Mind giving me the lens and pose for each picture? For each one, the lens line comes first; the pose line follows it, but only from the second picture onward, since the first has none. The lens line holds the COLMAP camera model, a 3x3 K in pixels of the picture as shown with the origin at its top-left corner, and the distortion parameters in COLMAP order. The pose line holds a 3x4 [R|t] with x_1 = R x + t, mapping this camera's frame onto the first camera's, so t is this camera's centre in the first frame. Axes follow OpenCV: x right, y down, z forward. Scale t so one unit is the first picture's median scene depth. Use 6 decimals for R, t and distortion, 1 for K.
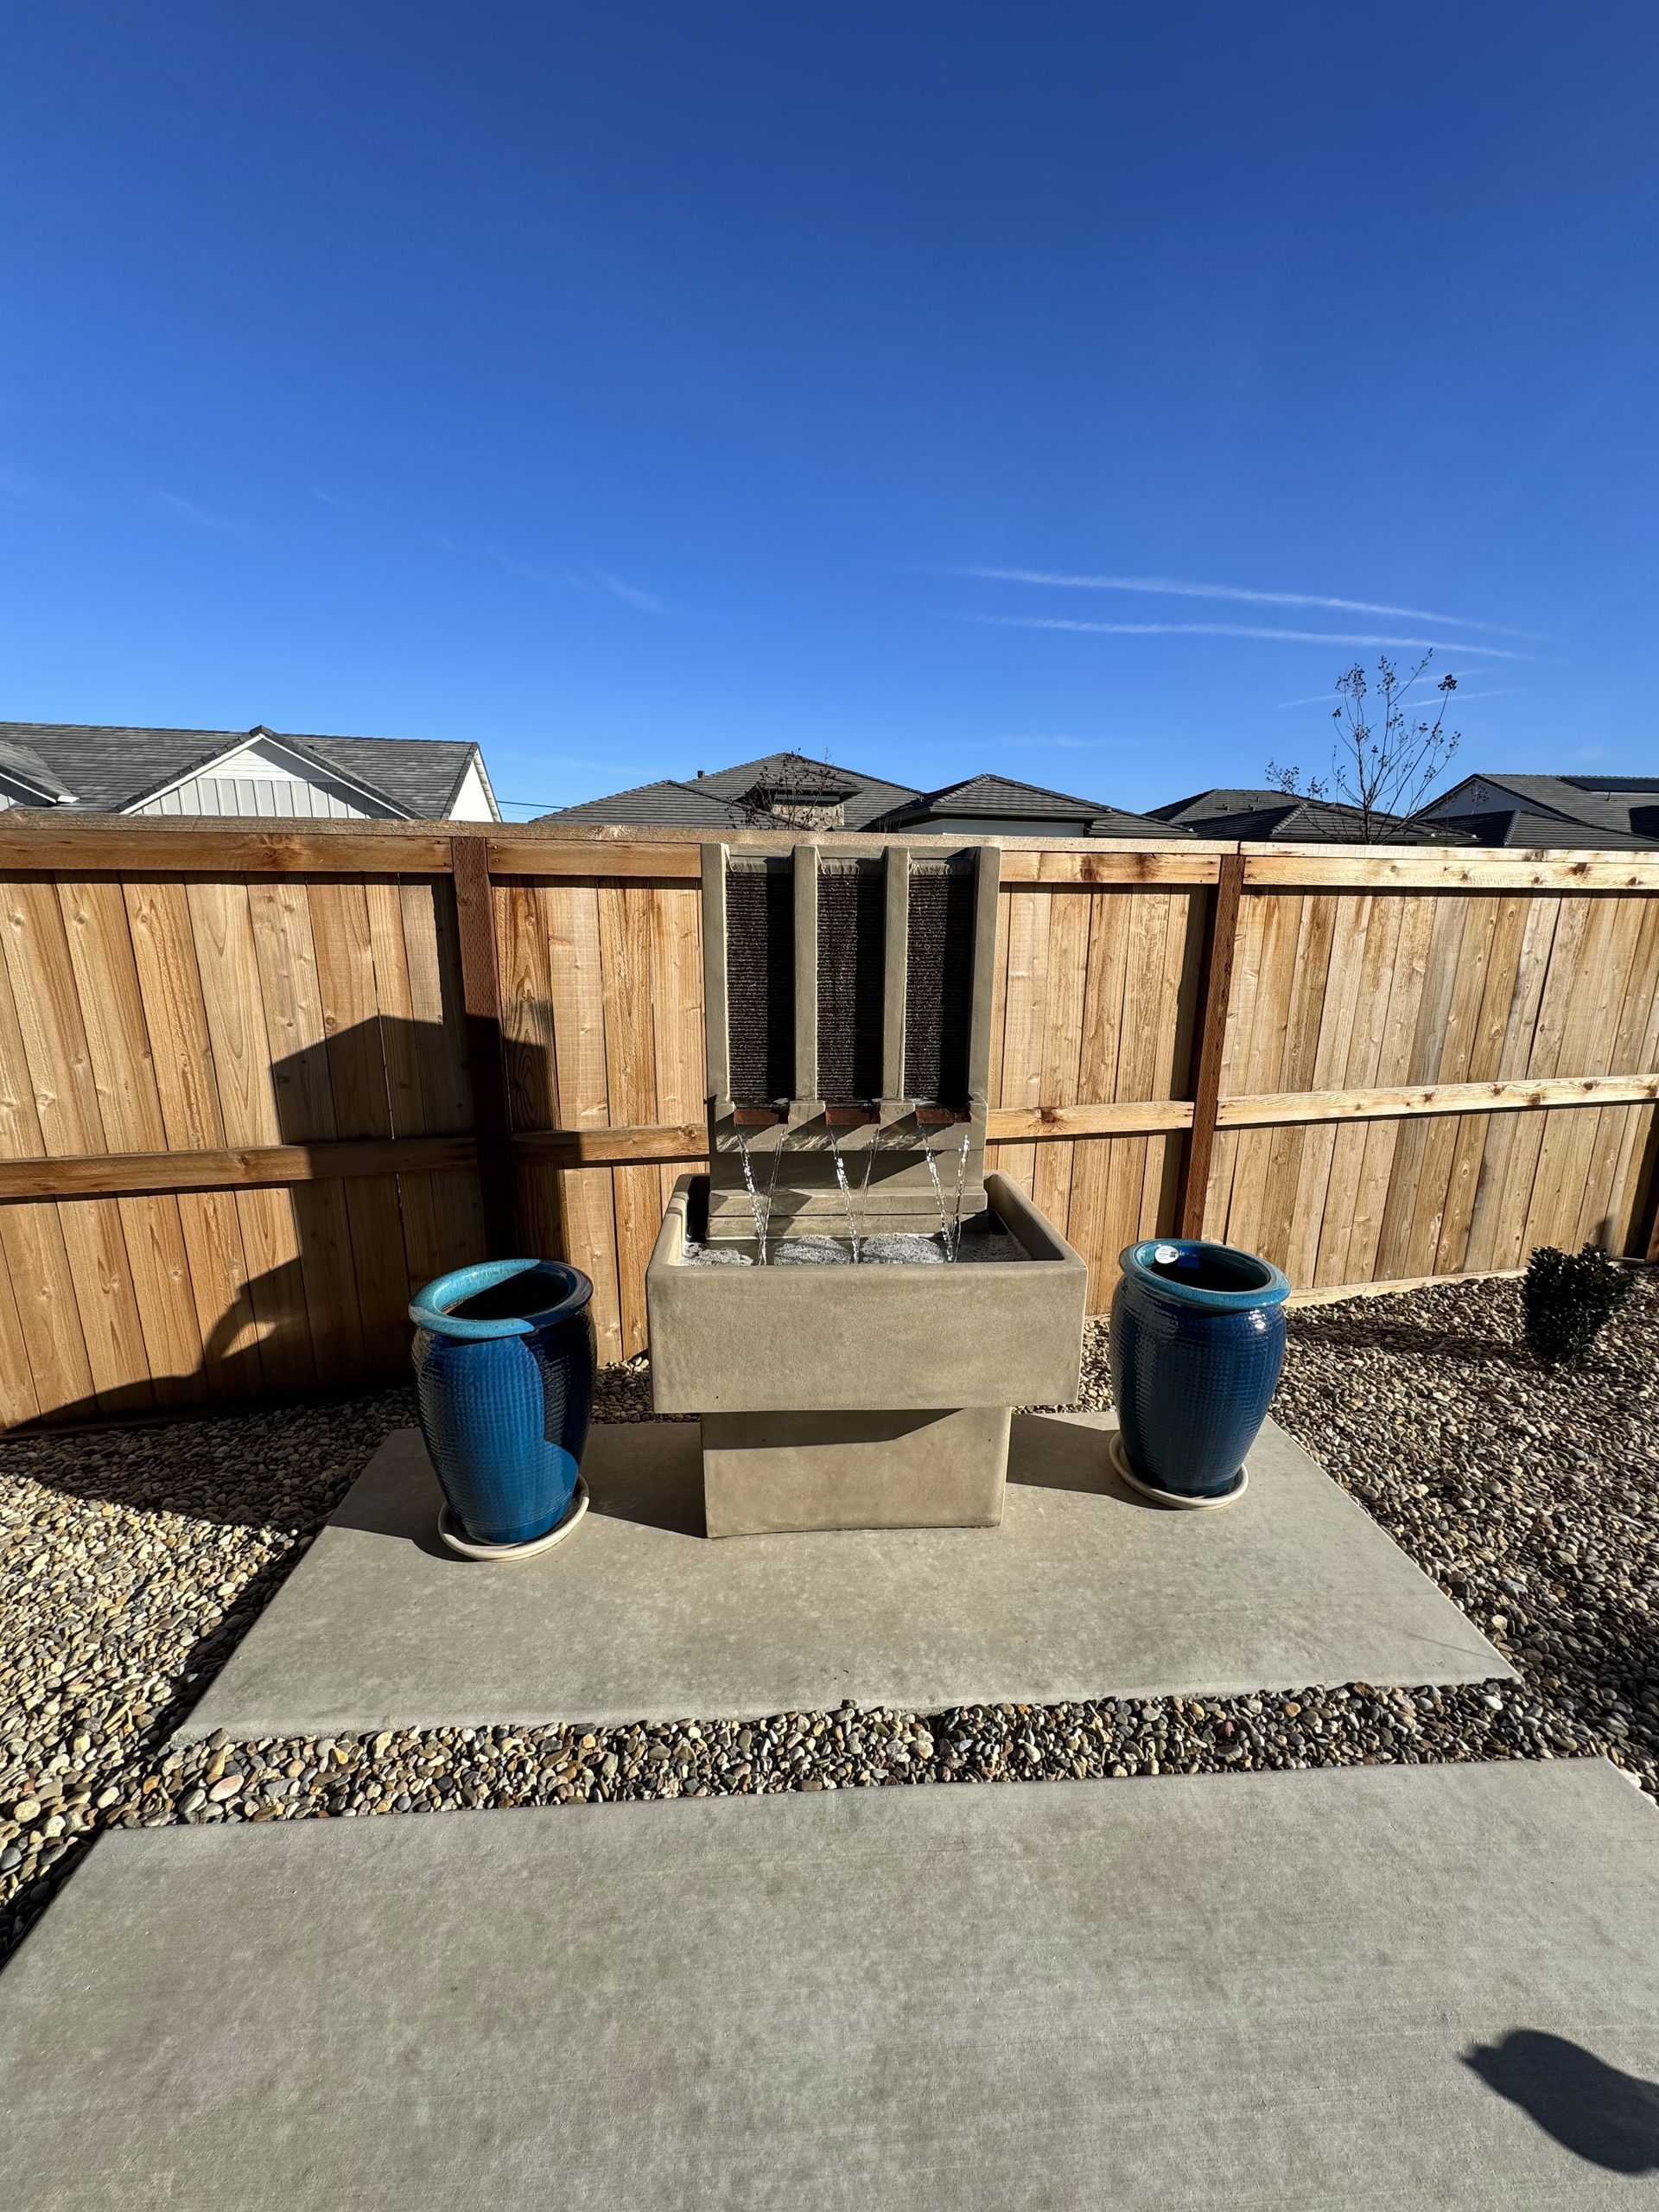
lens RADIAL K [[885.4, 0, 846.8], [0, 885.4, 1094.8], [0, 0, 1]] dist [-0.006280, 0.000059]
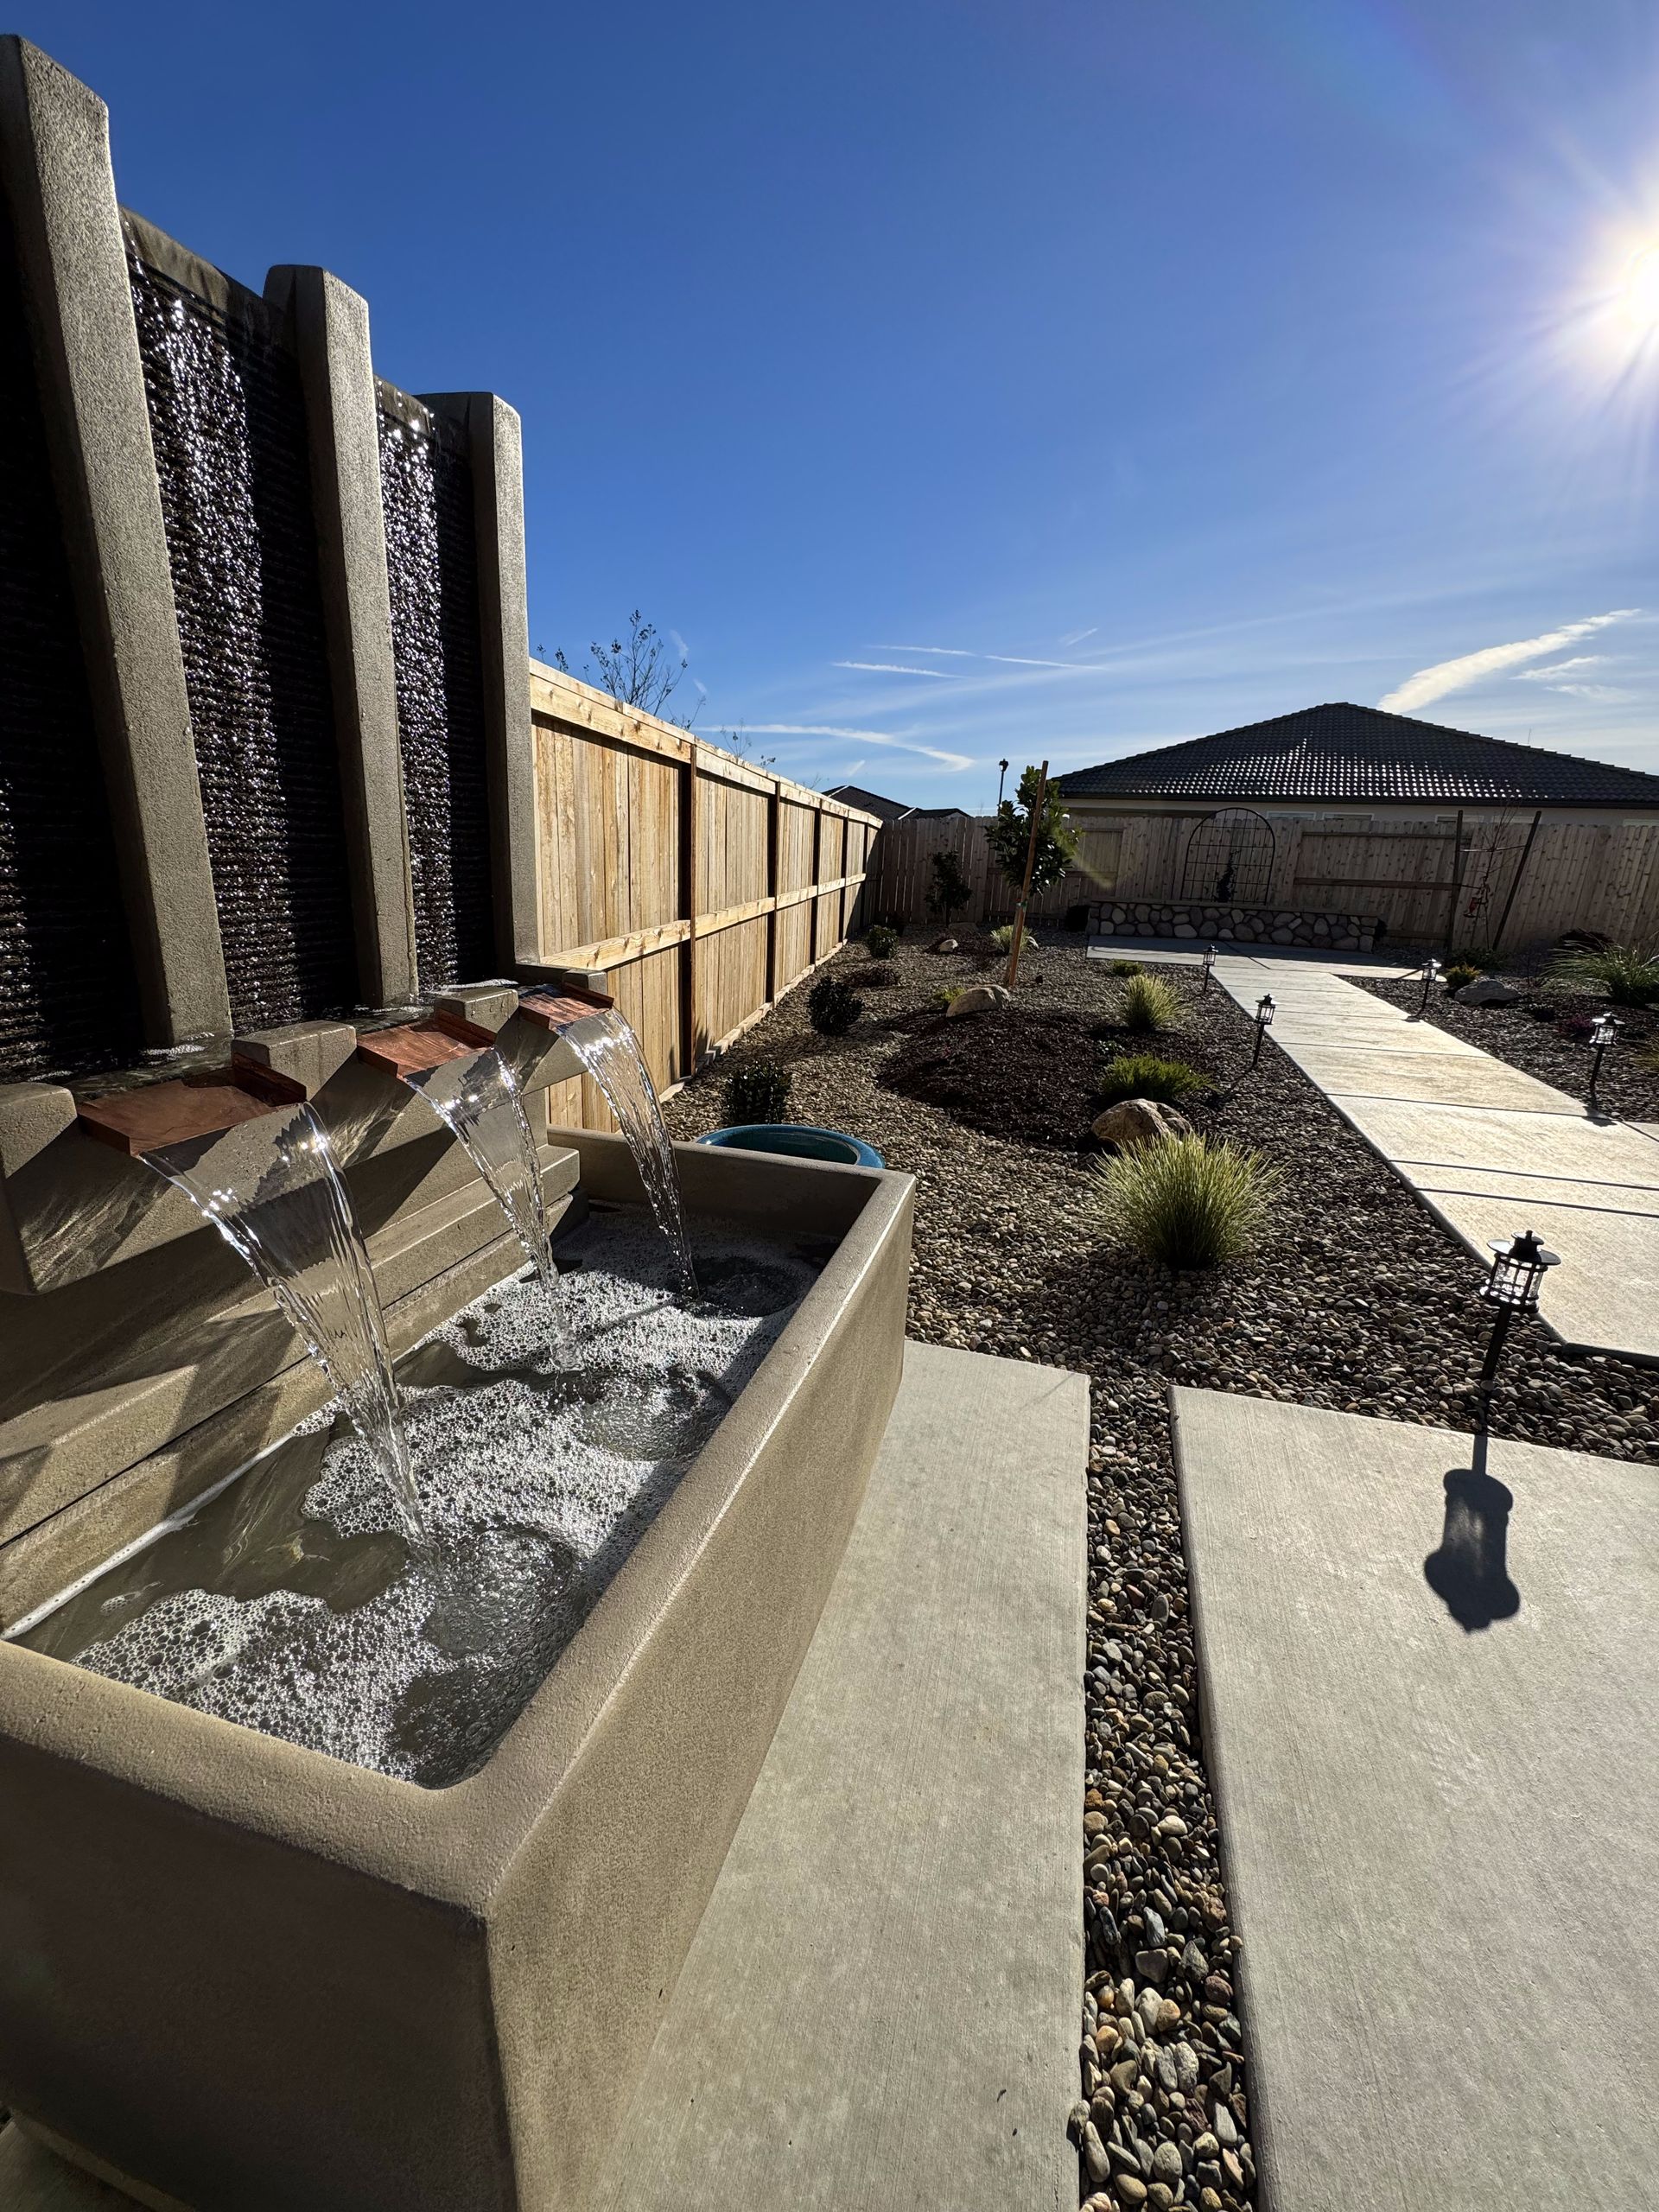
lens RADIAL K [[885.4, 0, 827.8], [0, 885.4, 1099.4], [0, 0, 1]] dist [-0.006280, 0.000059]
pose [[0.361340, -0.262614, 0.894688, -0.281487], [0.186399, 0.960495, 0.206649, -0.000297], [-0.913613, 0.092099, 0.396017, 0.721930]]
